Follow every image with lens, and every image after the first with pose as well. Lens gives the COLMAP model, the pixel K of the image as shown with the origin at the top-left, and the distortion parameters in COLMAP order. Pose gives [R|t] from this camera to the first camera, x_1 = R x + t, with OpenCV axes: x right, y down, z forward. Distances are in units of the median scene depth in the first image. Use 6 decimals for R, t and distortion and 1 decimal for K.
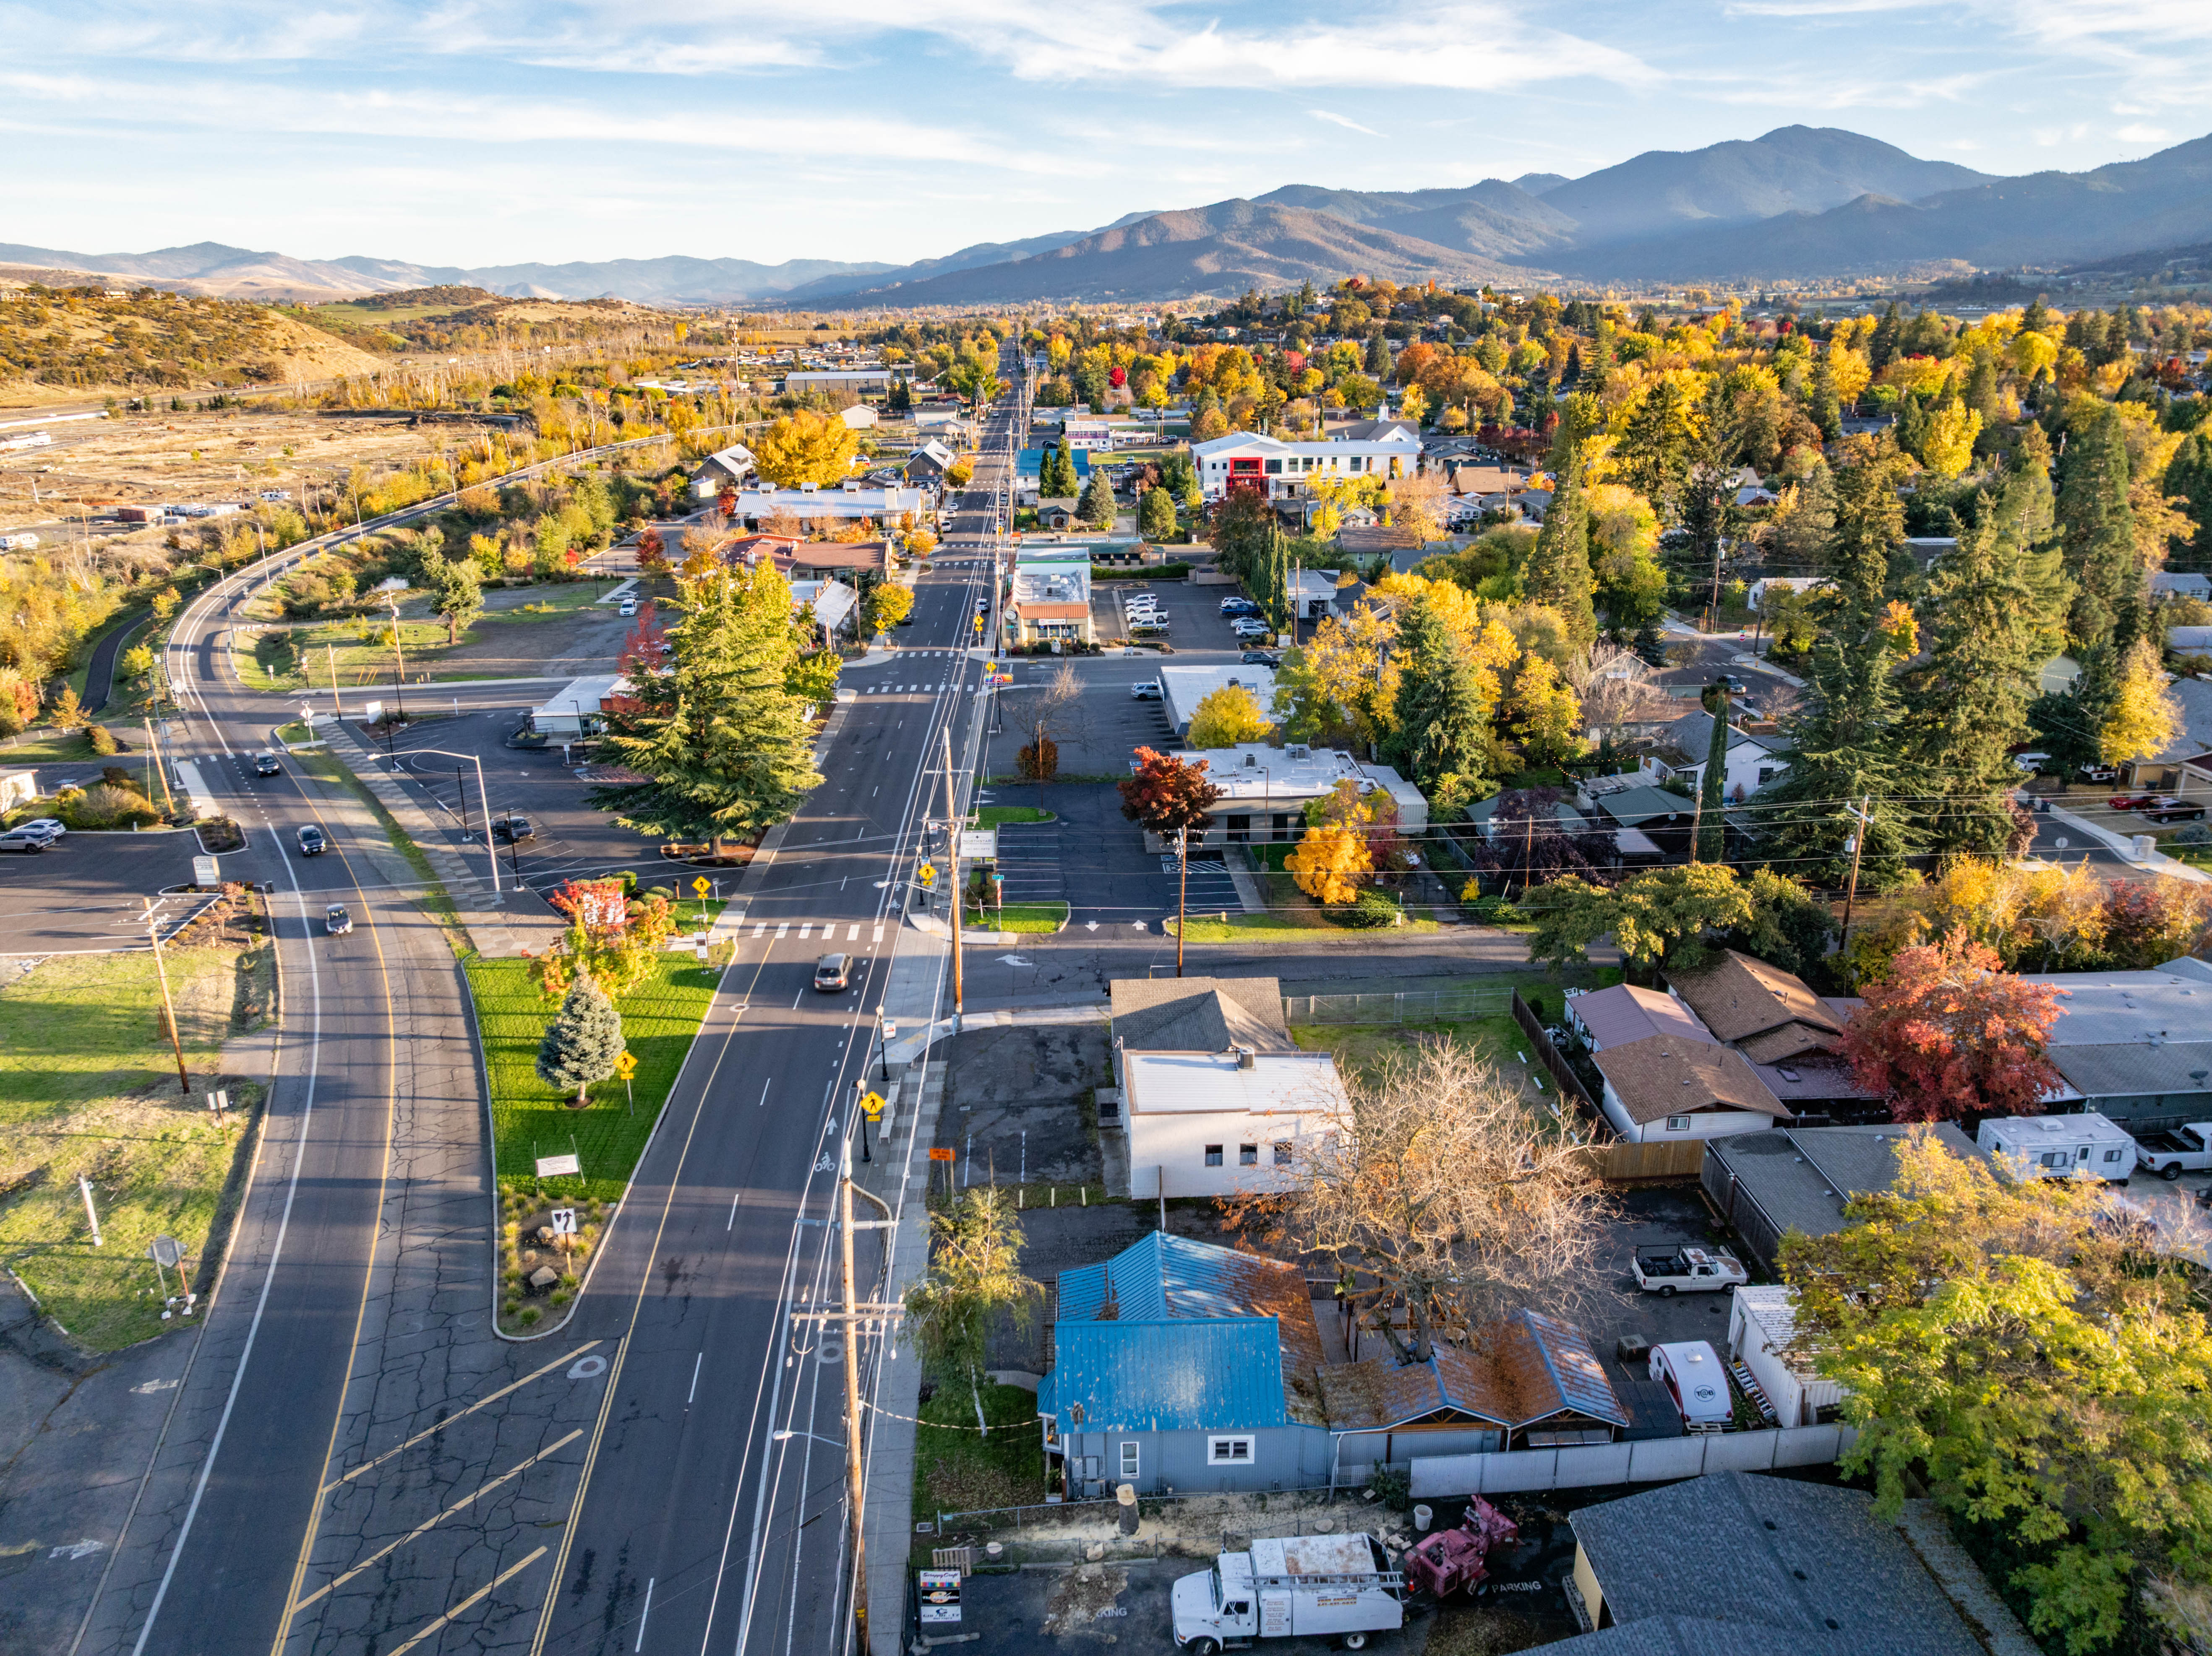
lens RADIAL K [[1545.5, 0, 1106.0], [0, 1545.5, 828.0], [0, 0, 1]] dist [-0.065434, 0.032604]
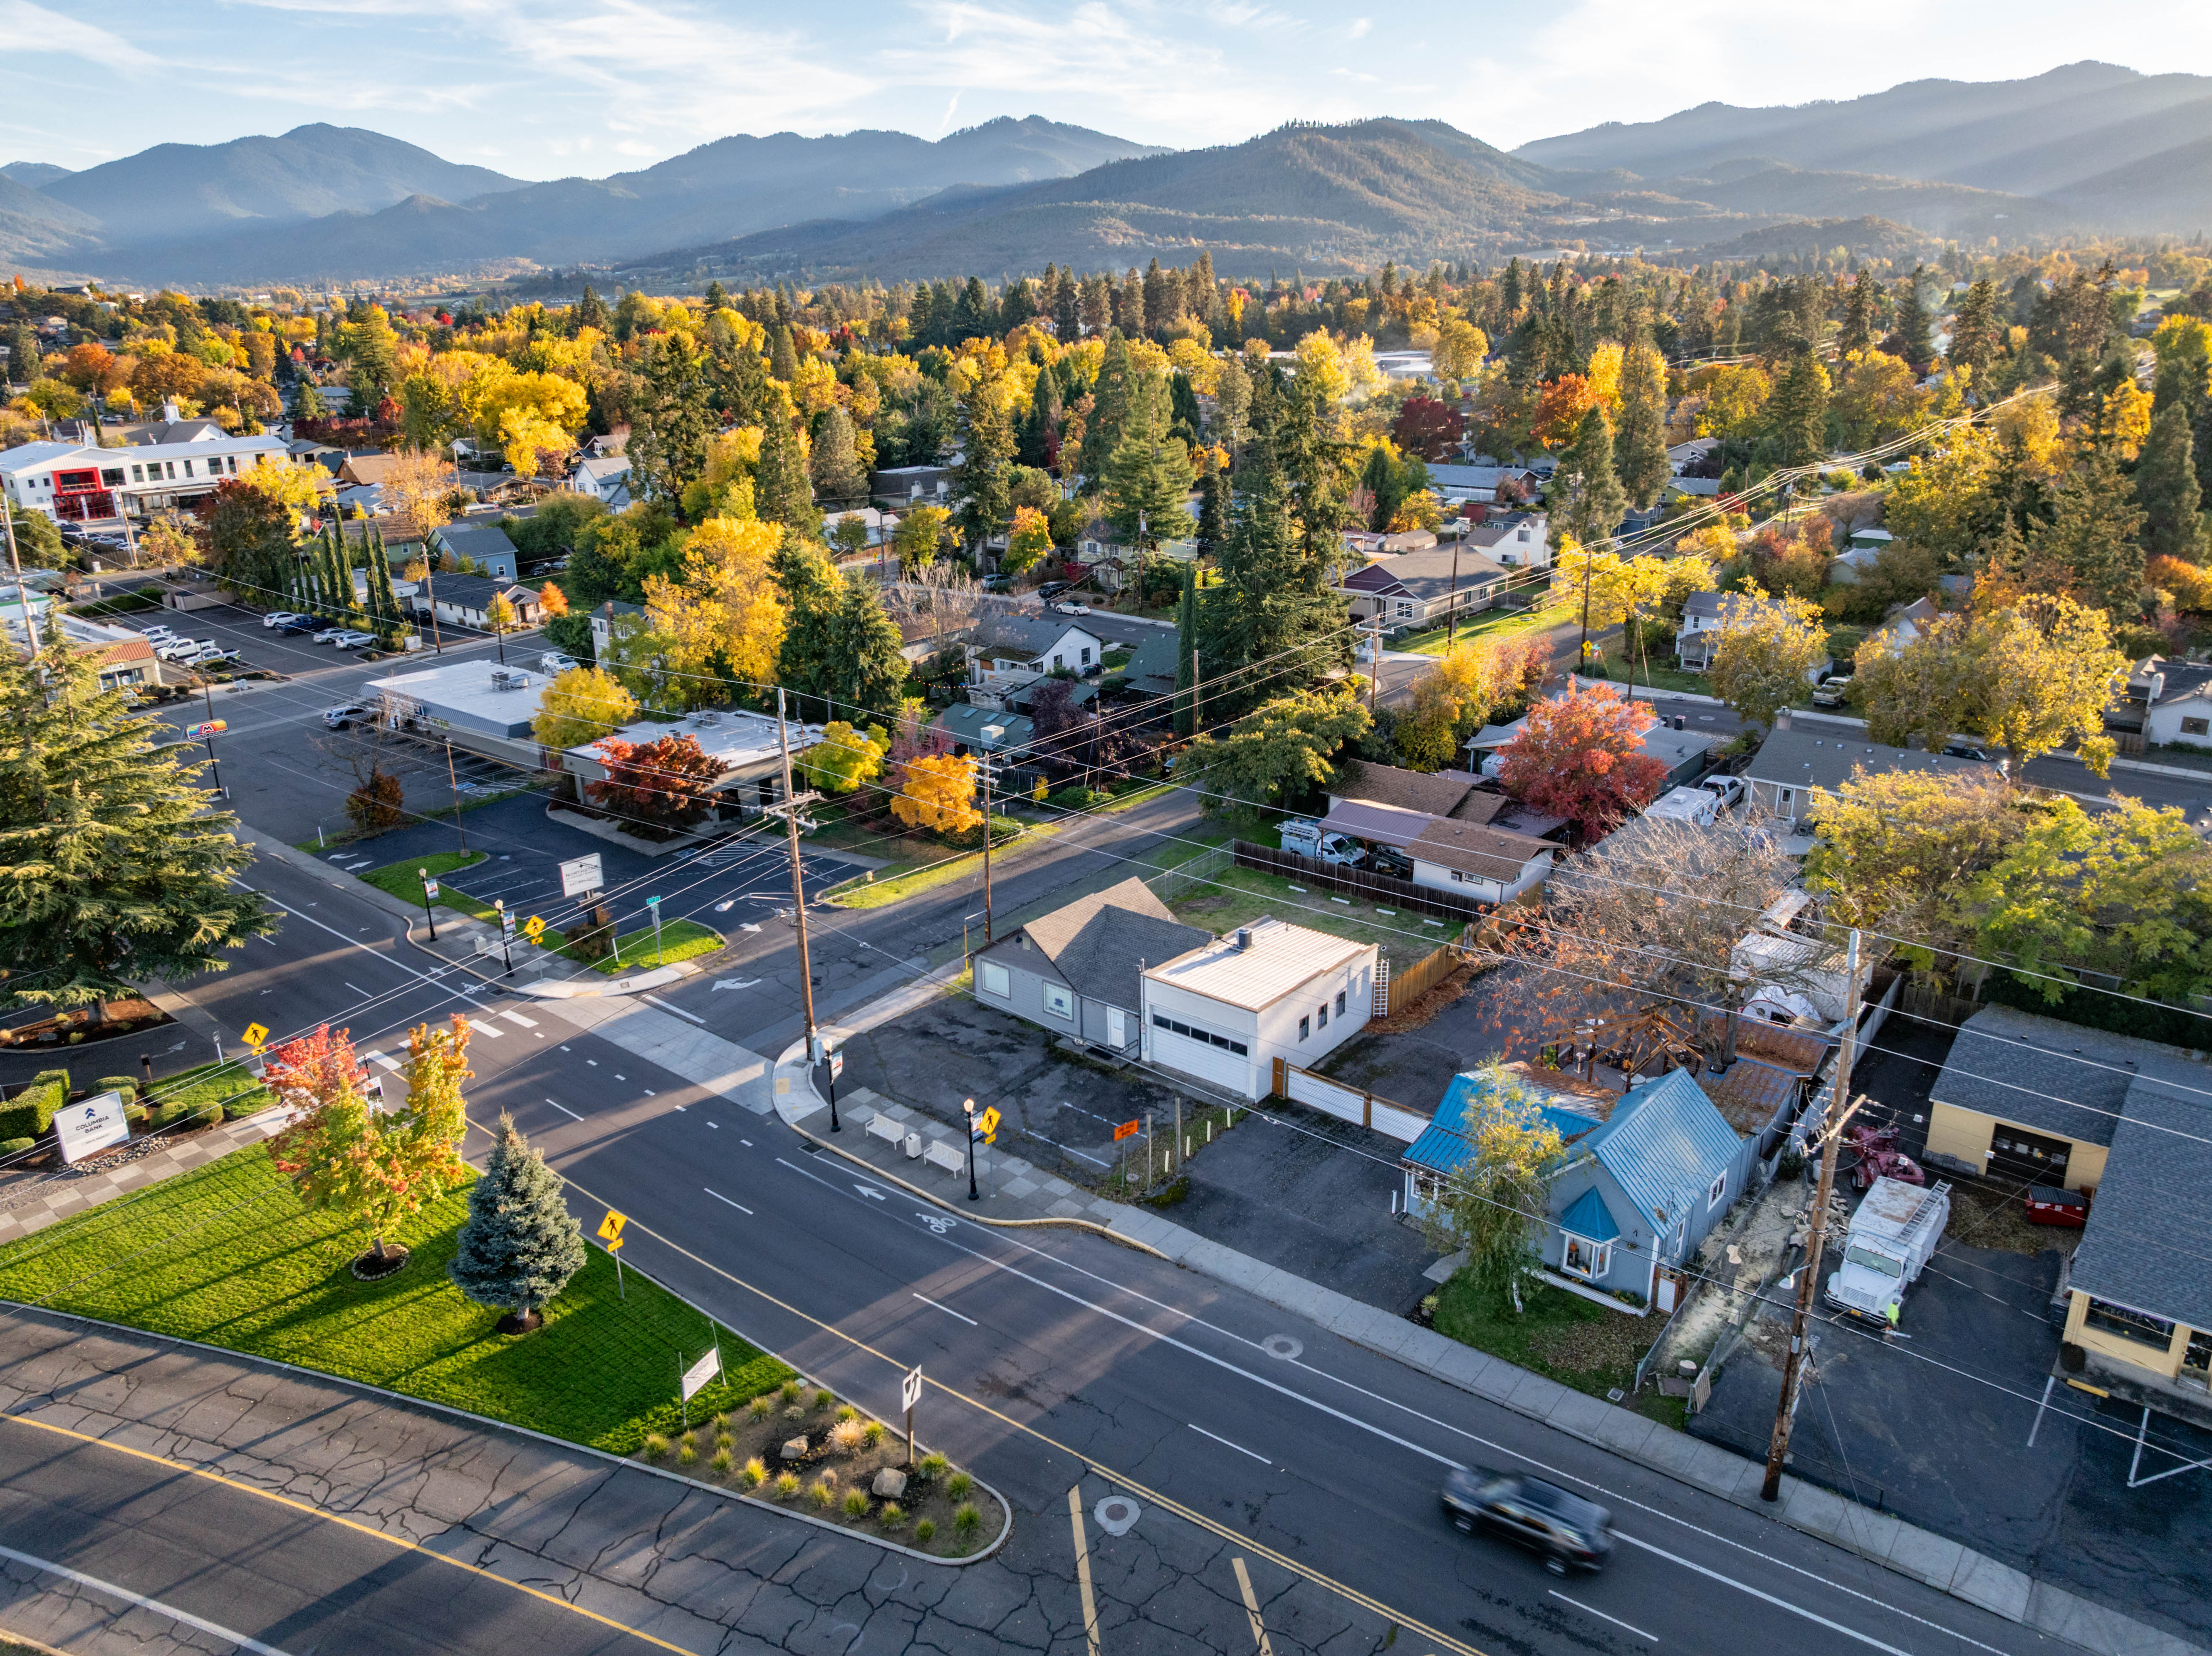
lens RADIAL K [[1545.5, 0, 1106.0], [0, 1545.5, 828.0], [0, 0, 1]] dist [-0.065434, 0.032604]
pose [[0.670941, -0.238887, 0.701977, -0.426063], [0.239046, 0.965825, 0.100198, -0.025550], [-0.701923, 0.100578, 0.705116, 0.238958]]
